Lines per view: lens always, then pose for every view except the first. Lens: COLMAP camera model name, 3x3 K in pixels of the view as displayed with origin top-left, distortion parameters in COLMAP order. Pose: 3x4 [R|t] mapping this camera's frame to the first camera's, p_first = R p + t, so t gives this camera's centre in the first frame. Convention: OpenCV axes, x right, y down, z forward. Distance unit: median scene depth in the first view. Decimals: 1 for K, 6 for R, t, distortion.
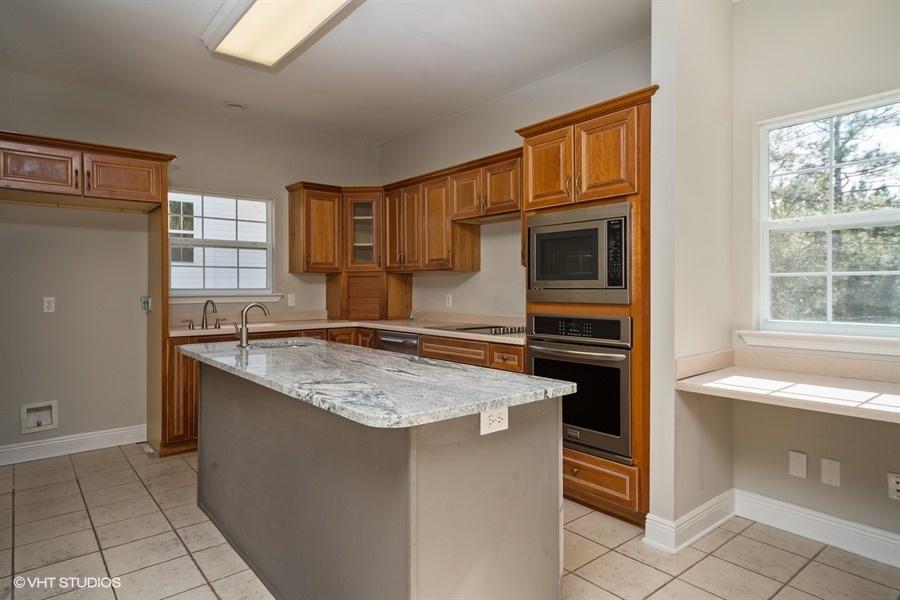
lens RADIAL K [[531.5, 0, 452.5], [0, 531.5, 294.9], [0, 0, 1]] dist [0.002102, 0.000048]
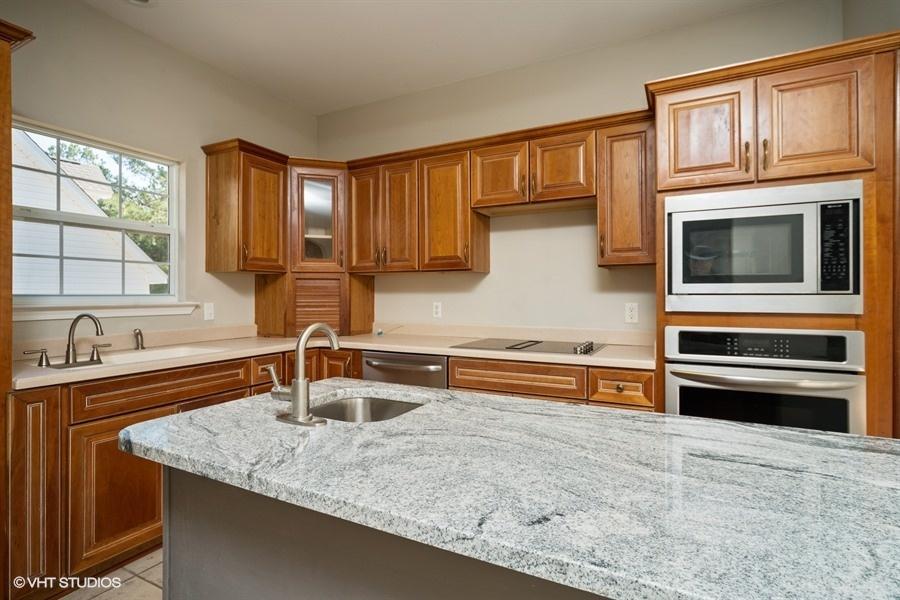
lens RADIAL K [[446.3, 0, 452.0], [0, 446.3, 294.8], [0, 0, 1]] dist [-0.012496, 0.000848]
pose [[0.919275, 0.001806, 0.393612, -0.289704], [0.004239, 0.999886, -0.014488, -0.002233], [-0.393593, 0.014987, 0.919163, 0.413456]]
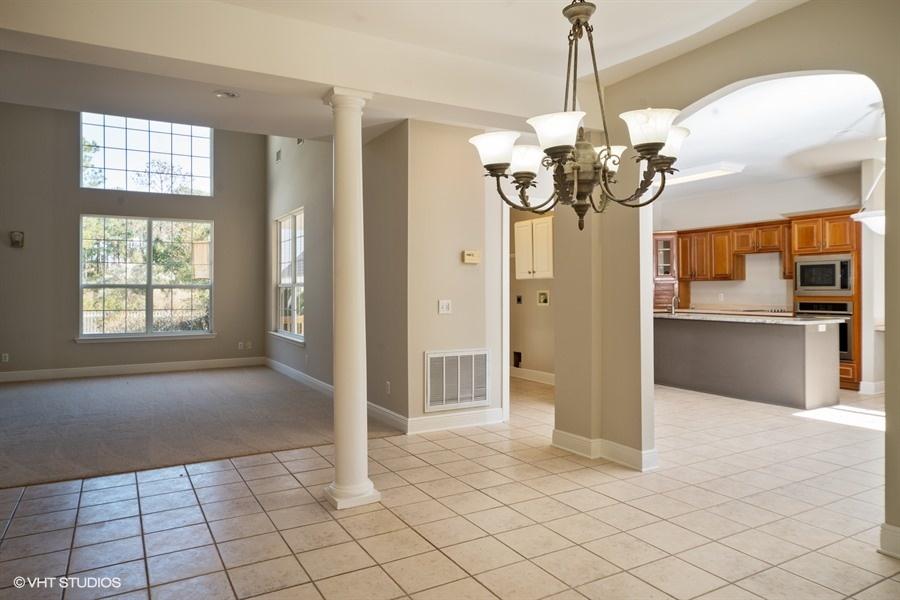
lens RADIAL K [[587.8, 0, 446.8], [0, 587.8, 292.6], [0, 0, 1]] dist [0.003138, 0.000062]
pose [[0.984855, 0.001330, -0.173374, -0.643592], [-0.002708, 0.999967, -0.007716, 0.016539], [0.173358, 0.008069, 0.984826, -1.236839]]
